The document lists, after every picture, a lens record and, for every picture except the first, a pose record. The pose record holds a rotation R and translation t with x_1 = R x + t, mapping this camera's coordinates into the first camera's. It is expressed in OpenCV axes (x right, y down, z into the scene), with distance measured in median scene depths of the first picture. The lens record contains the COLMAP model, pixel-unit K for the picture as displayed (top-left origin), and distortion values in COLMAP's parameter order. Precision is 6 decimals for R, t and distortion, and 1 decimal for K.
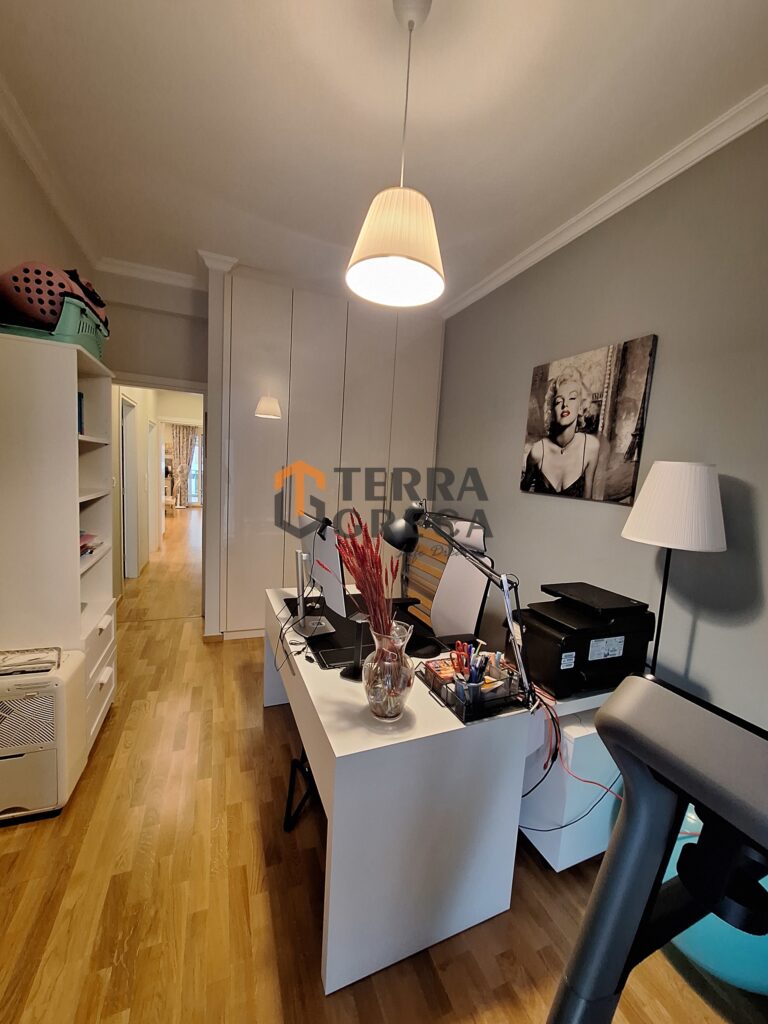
lens RADIAL K [[406.2, 0, 386.3], [0, 406.2, 502.8], [0, 0, 1]] dist [0.001002, 0.000290]
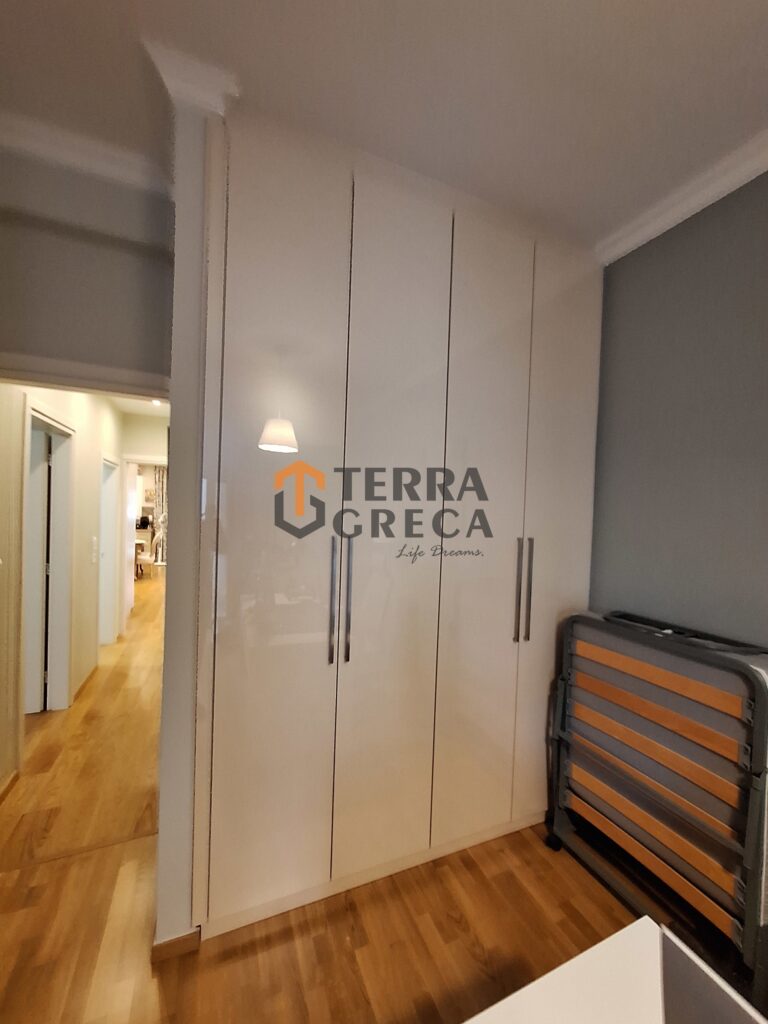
lens RADIAL K [[401.4, 0, 386.1], [0, 401.4, 519.1], [0, 0, 1]] dist [-0.010372, 0.002007]
pose [[0.999588, -0.015427, 0.024205, -0.138227], [0.016884, 0.997983, -0.061198, -0.057698], [-0.023212, 0.061581, 0.997832, 0.365160]]
